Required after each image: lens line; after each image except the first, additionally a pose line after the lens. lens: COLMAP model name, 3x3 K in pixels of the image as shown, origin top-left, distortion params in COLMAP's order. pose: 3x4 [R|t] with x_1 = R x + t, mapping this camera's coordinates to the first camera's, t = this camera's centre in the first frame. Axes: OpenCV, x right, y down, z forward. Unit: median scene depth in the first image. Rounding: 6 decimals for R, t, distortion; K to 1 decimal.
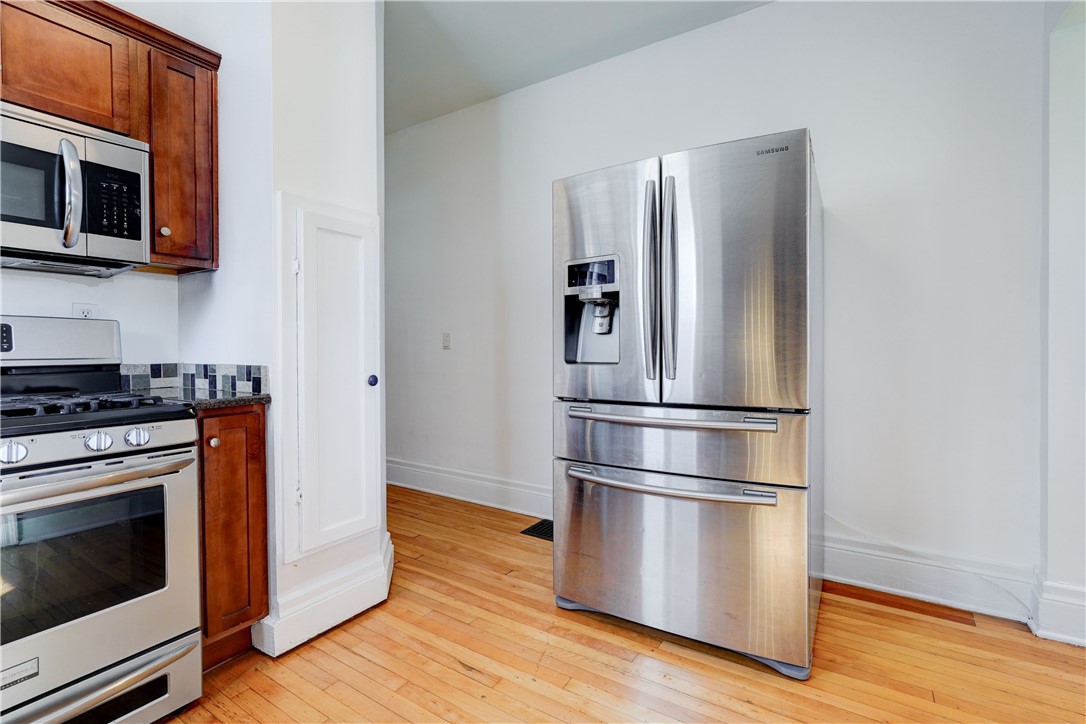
lens RADIAL K [[486.3, 0, 546.8], [0, 486.3, 355.2], [0, 0, 1]] dist [-0.001645, -0.000229]
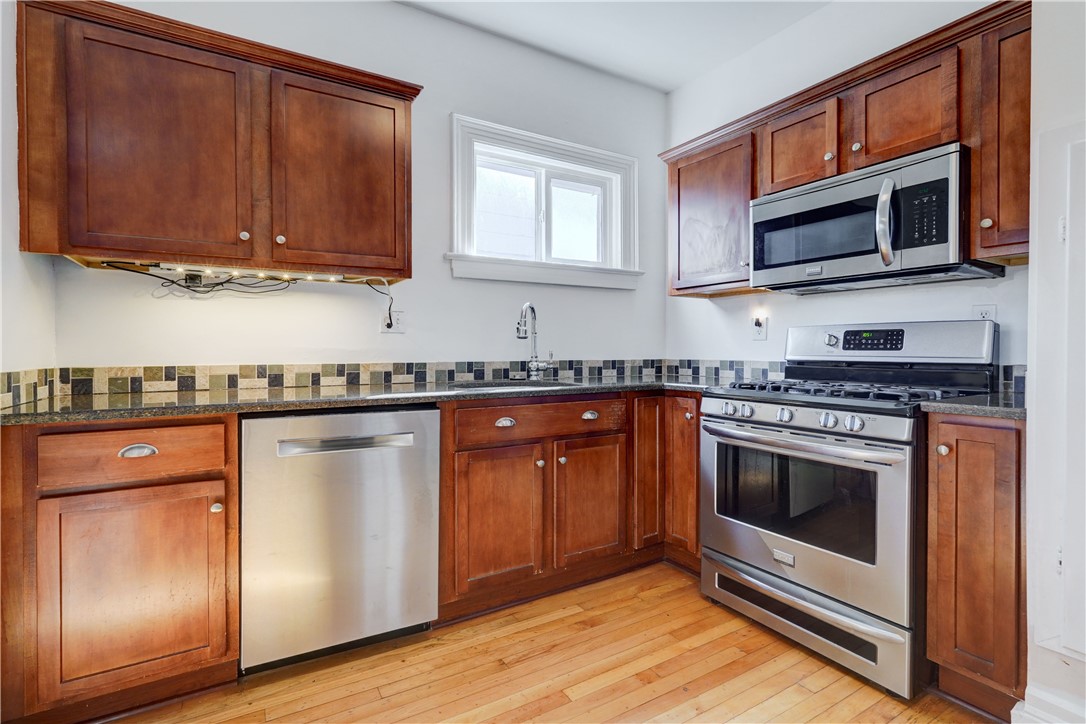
lens RADIAL K [[522.1, 0, 543.9], [0, 522.1, 355.8], [0, 0, 1]] dist [-0.003128, -0.000219]
pose [[-0.424497, 0.010210, -0.905372, 0.551561], [-0.013889, 0.999745, 0.017786, -0.006674], [0.905323, 0.020125, -0.424247, 0.750947]]
